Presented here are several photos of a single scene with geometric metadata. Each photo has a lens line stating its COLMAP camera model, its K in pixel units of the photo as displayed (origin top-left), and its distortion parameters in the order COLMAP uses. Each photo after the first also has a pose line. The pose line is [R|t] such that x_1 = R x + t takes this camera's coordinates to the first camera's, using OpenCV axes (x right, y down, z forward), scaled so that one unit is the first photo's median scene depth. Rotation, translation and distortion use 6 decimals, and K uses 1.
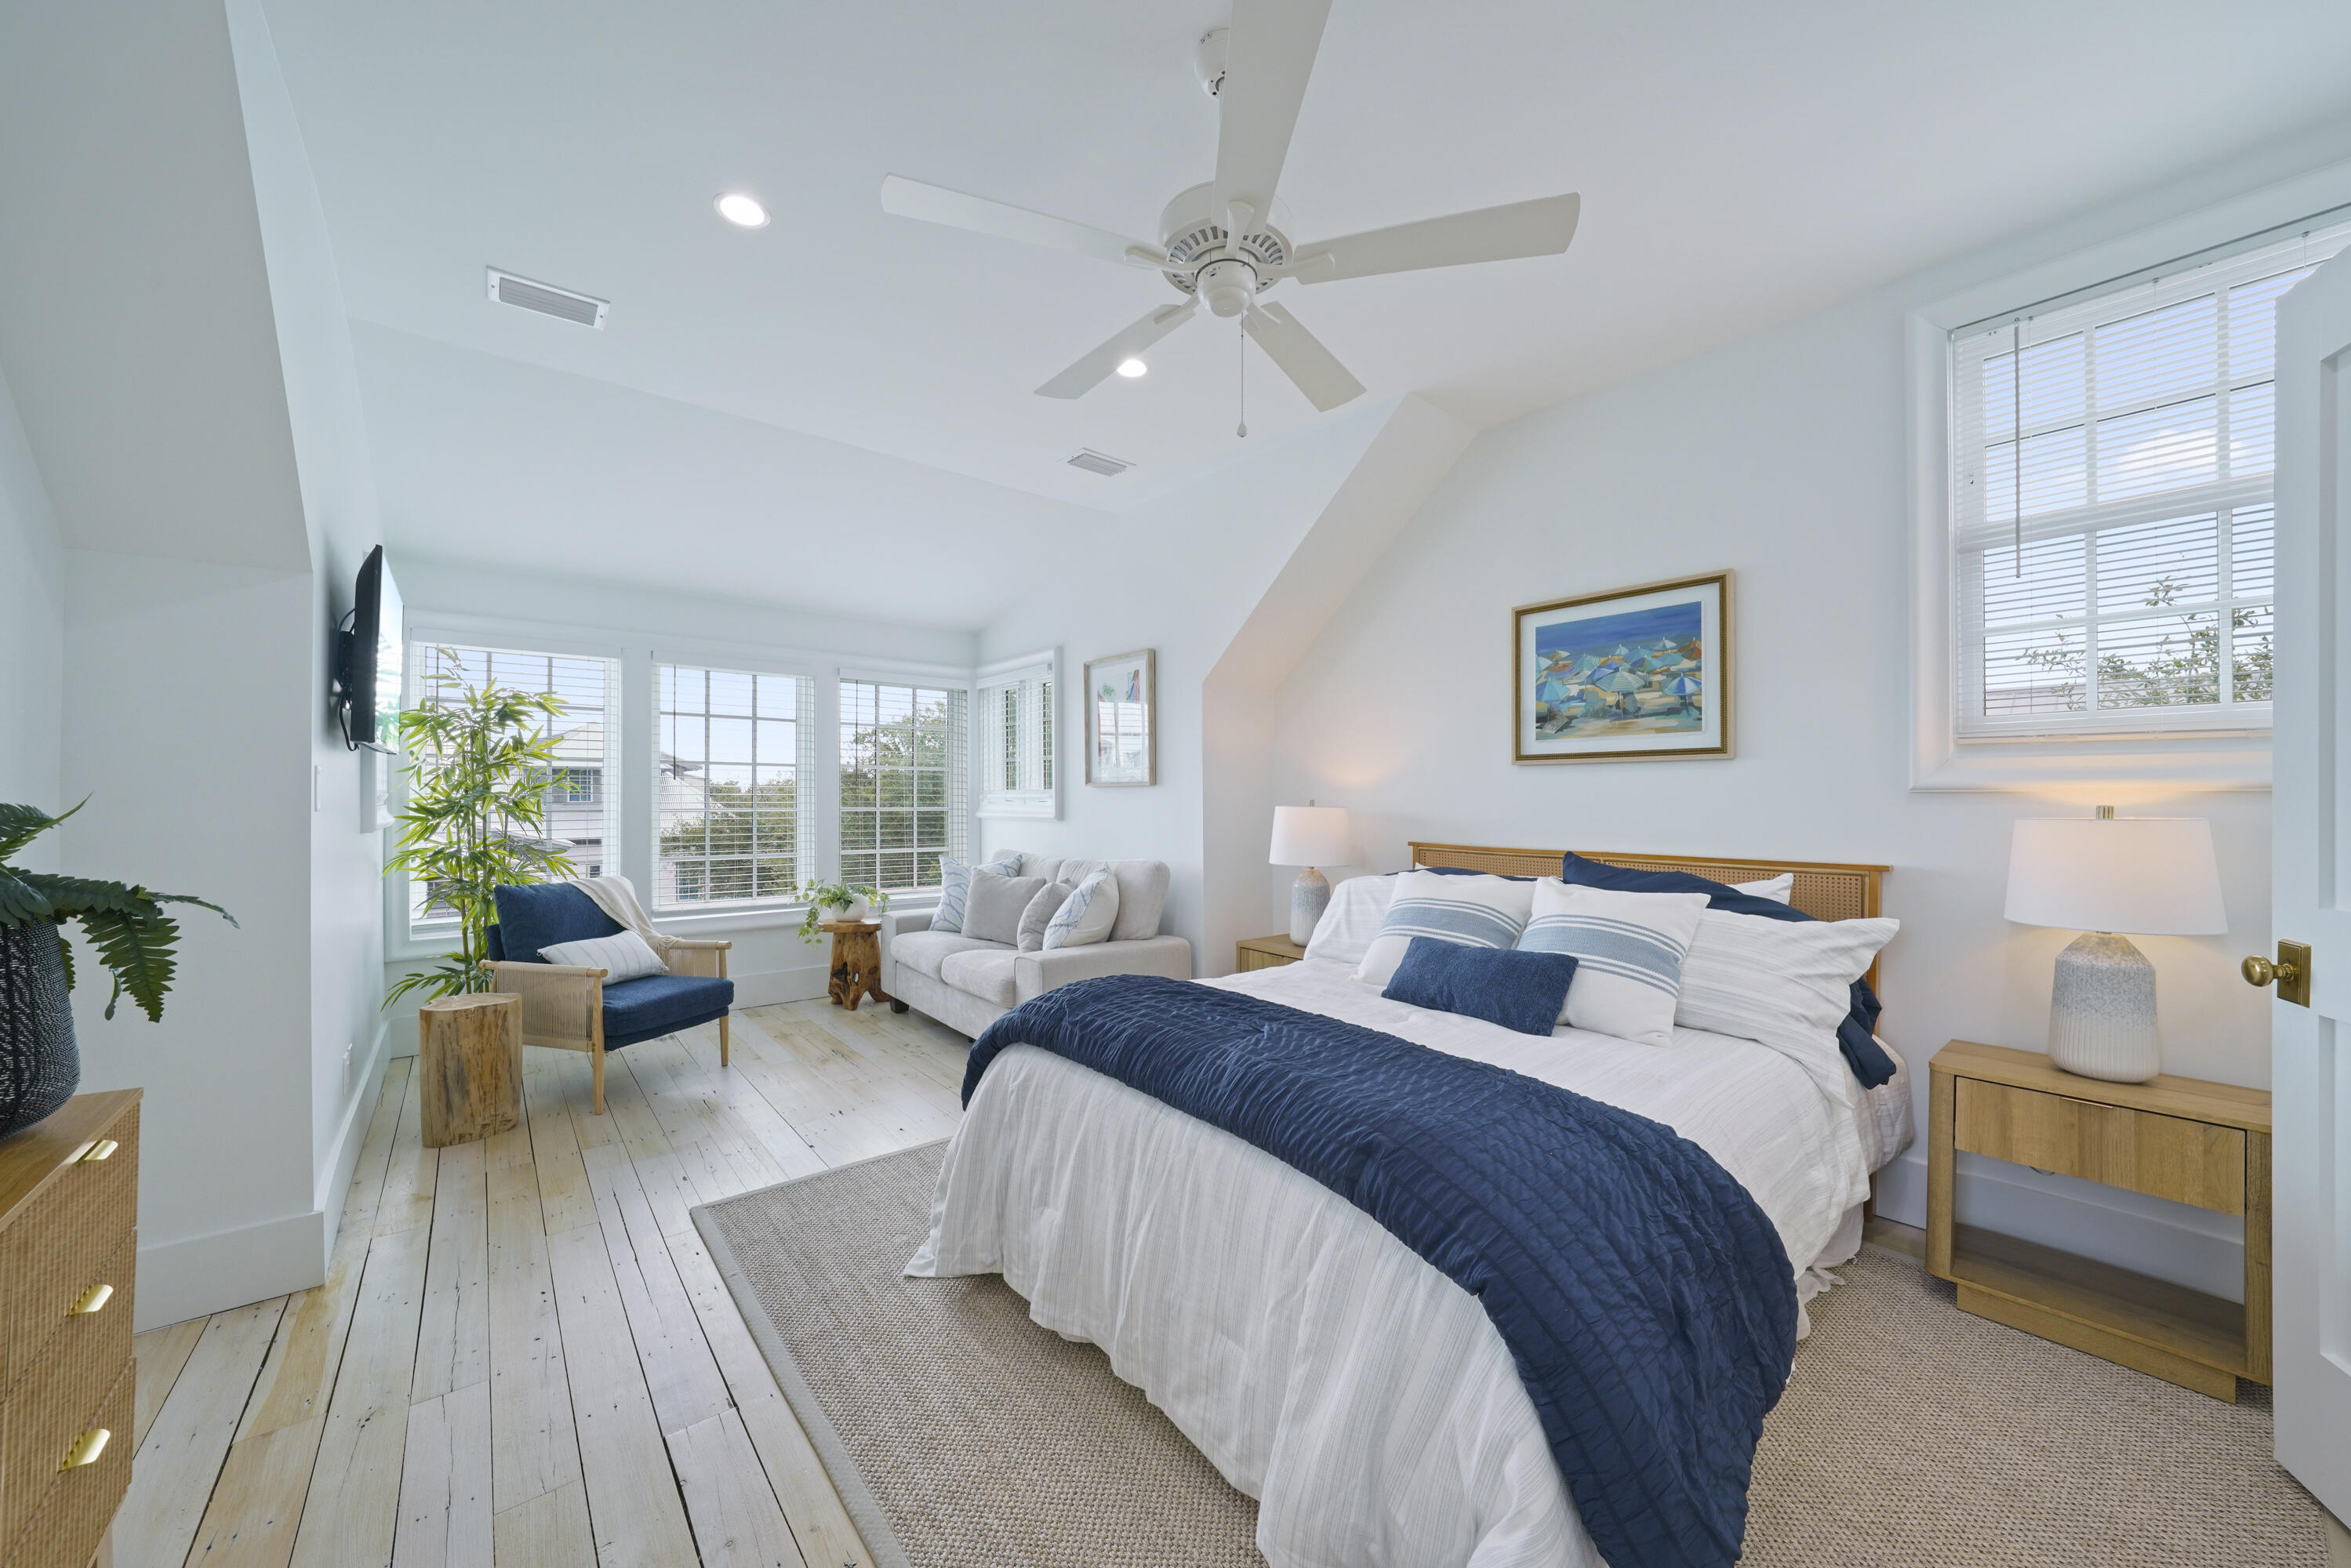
lens RADIAL K [[852.5, 0, 1175.5], [0, 852.5, 784.0], [0, 0, 1]] dist [-0.001370, -0.000009]
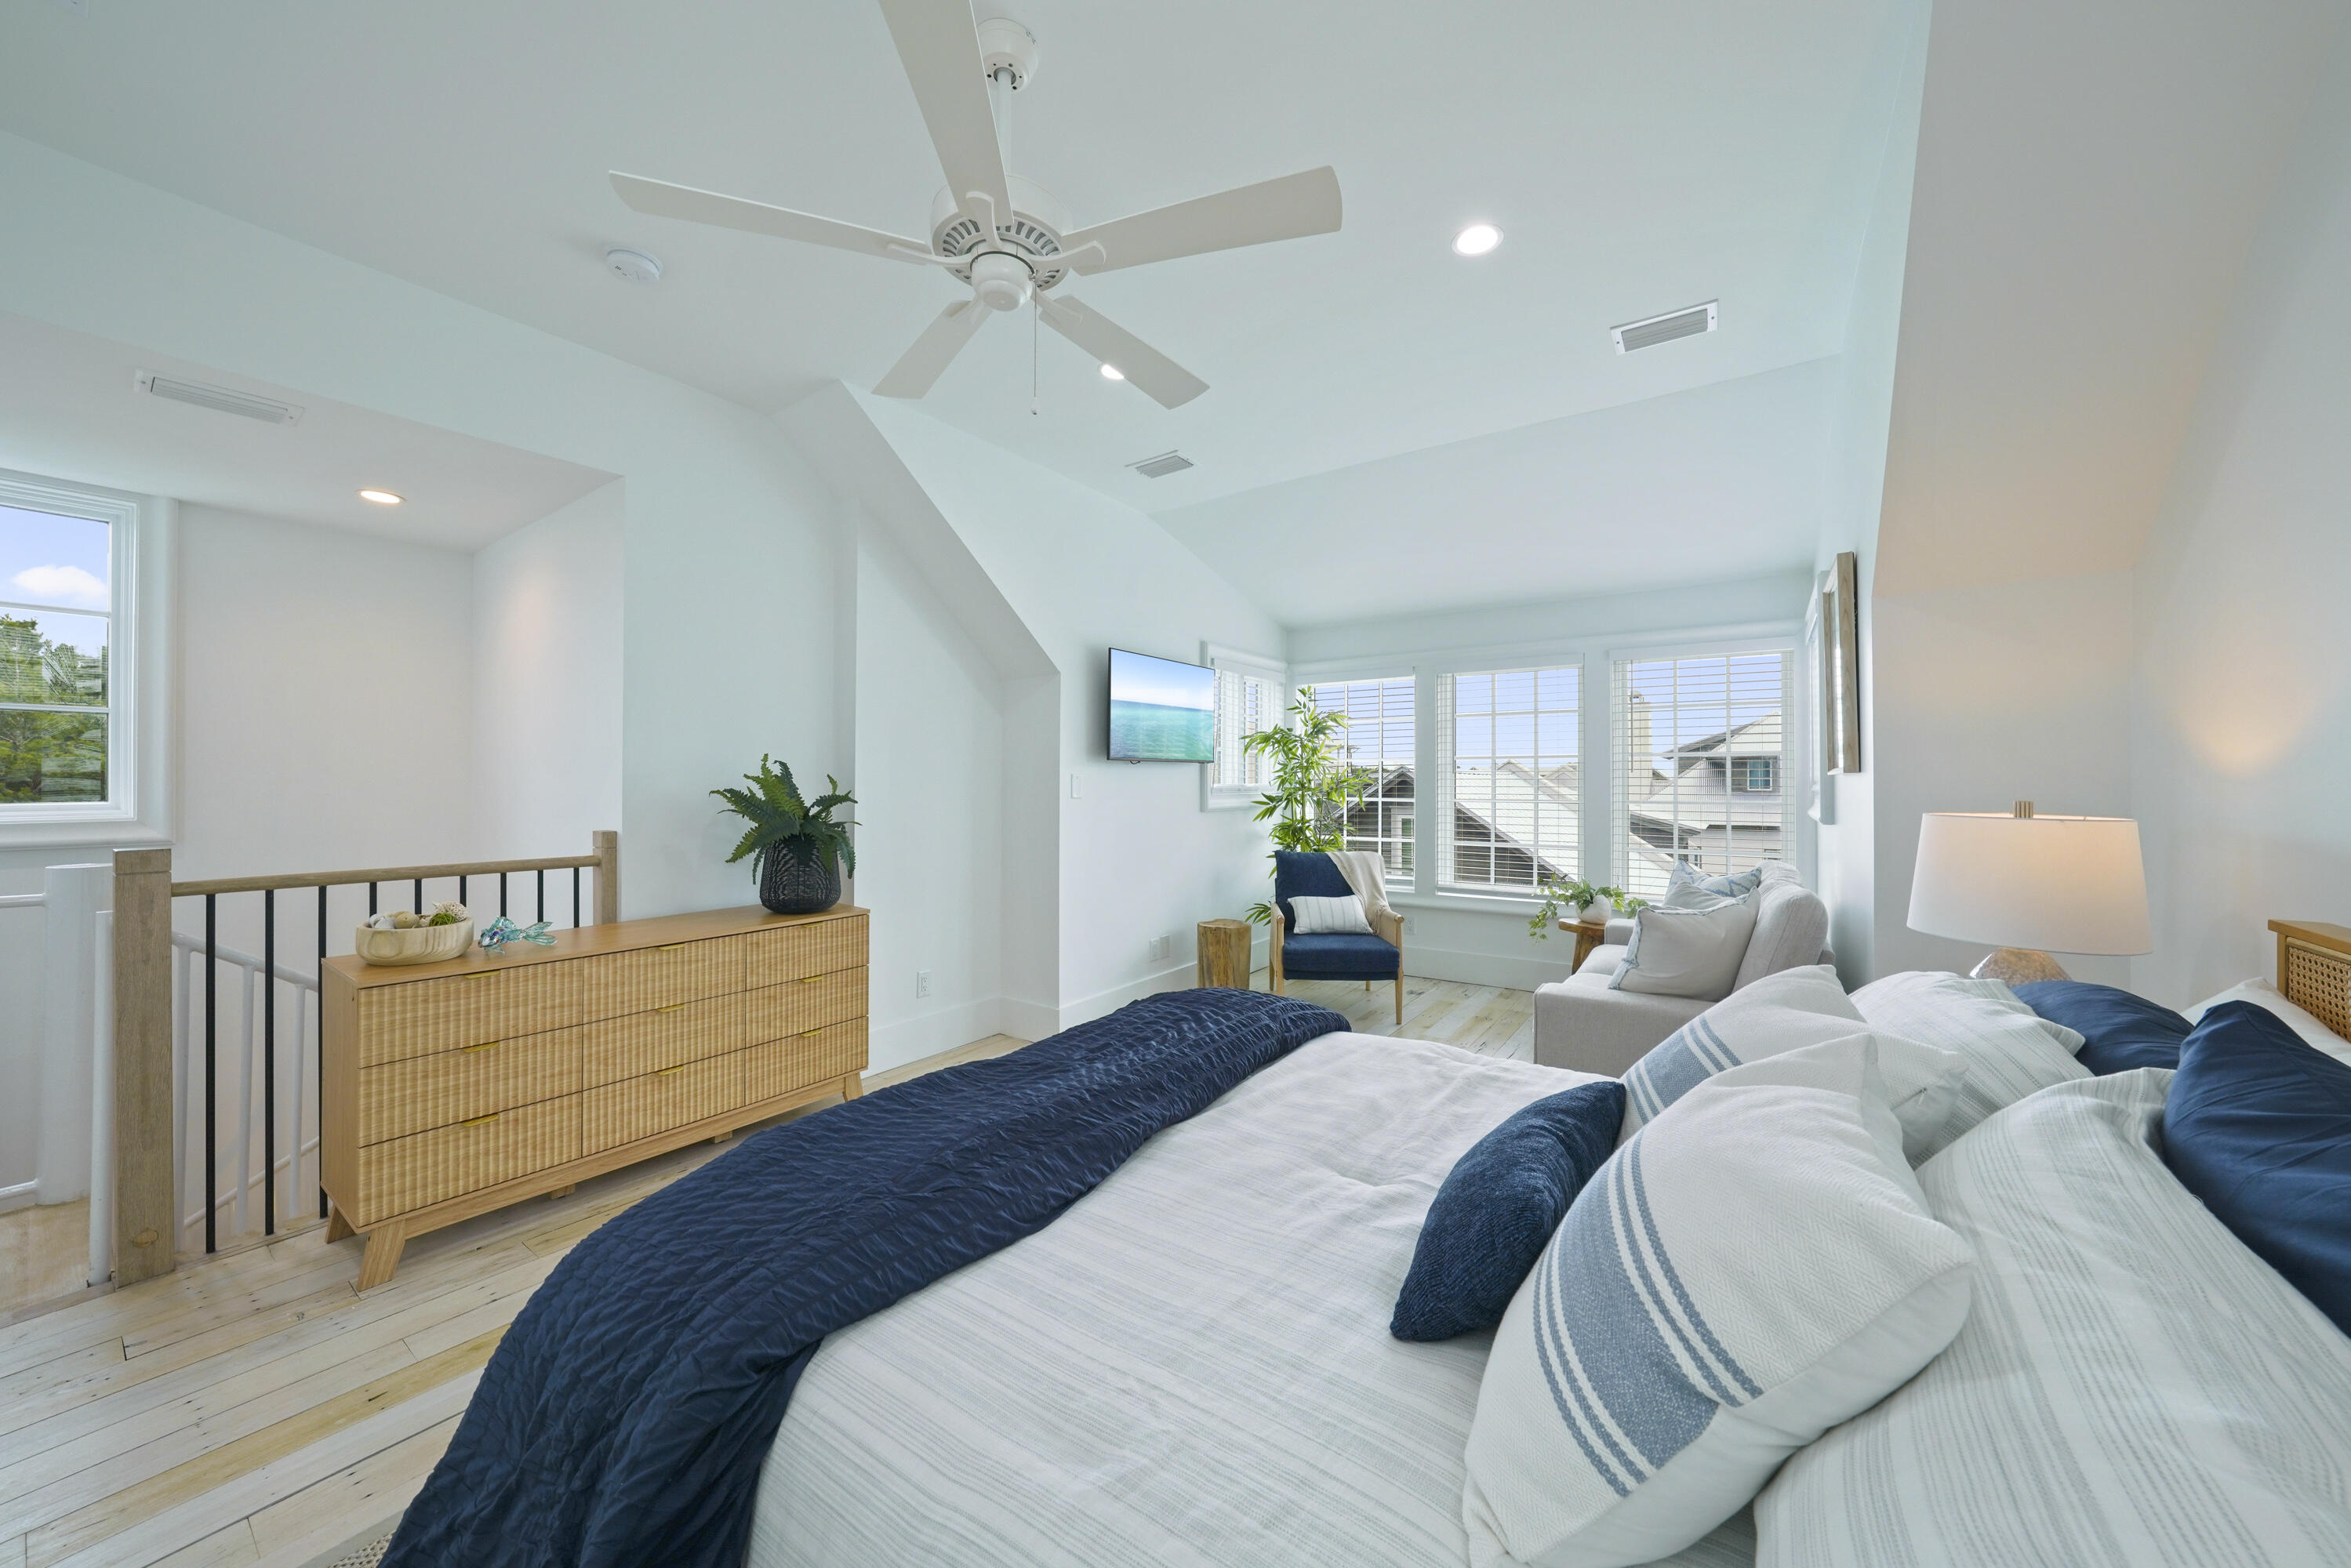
lens RADIAL K [[823.4, 0, 1173.4], [0, 823.4, 775.1], [0, 0, 1]] dist [0.000001, -0.000006]
pose [[0.273957, -0.003692, -0.961735, 0.452034], [0.012146, 0.999926, -0.000379, -0.007522], [0.961665, -0.011577, 0.273981, 0.399115]]
